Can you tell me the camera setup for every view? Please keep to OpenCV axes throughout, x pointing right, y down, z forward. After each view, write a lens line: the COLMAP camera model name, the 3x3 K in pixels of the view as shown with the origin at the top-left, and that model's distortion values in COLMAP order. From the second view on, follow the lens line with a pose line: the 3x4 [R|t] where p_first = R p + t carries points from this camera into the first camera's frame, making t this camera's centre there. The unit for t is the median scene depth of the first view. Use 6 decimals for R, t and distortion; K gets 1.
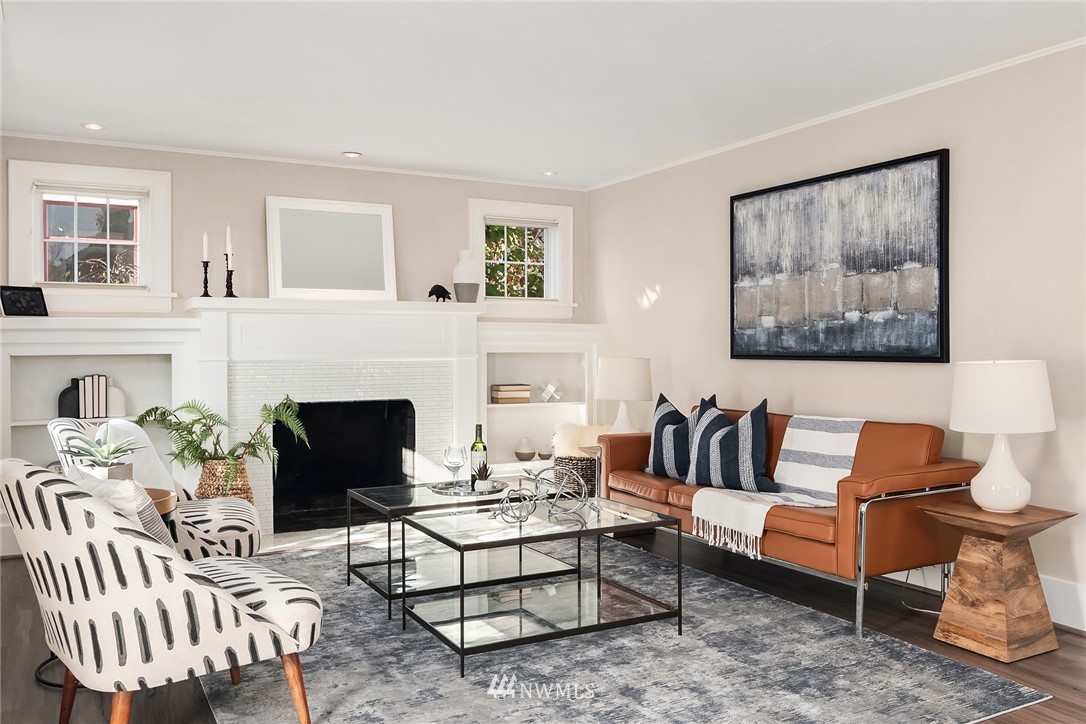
lens RADIAL K [[894.1, 0, 539.0], [0, 894.1, 336.2], [0, 0, 1]] dist [-0.001646, -0.000085]
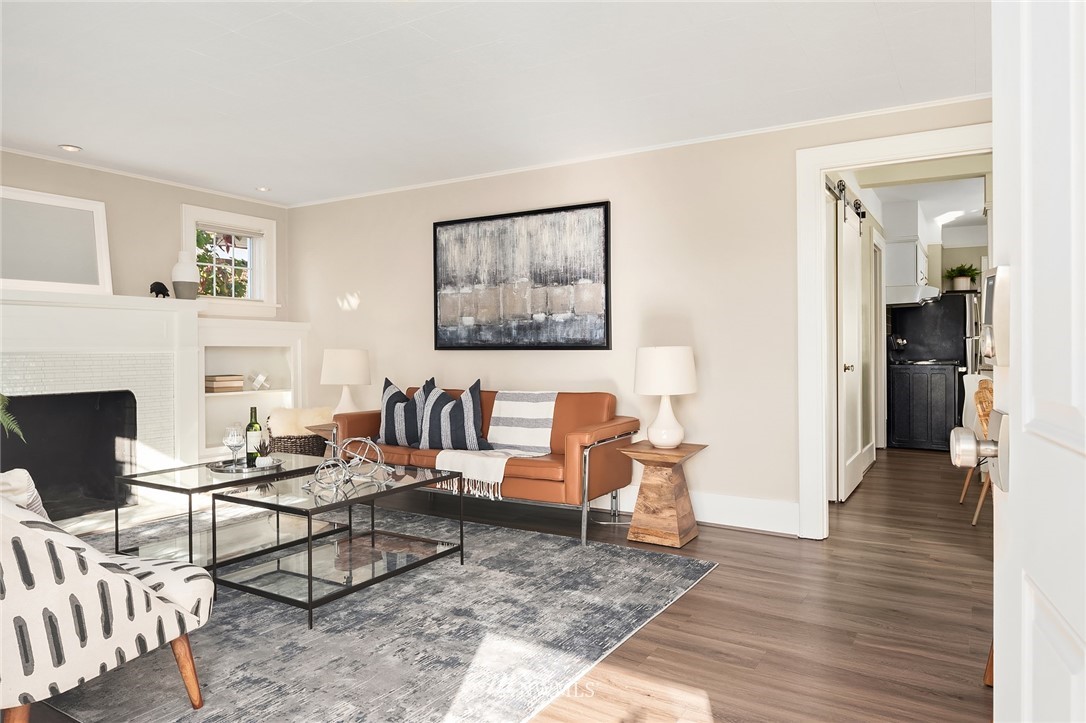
lens RADIAL K [[706.8, 0, 539.9], [0, 706.8, 336.0], [0, 0, 1]] dist [-0.001087, -0.004216]
pose [[0.865488, 0.008592, 0.500857, -0.208589], [-0.004934, 0.999951, -0.008628, 0.017487], [-0.500906, 0.004996, 0.865487, 0.070609]]
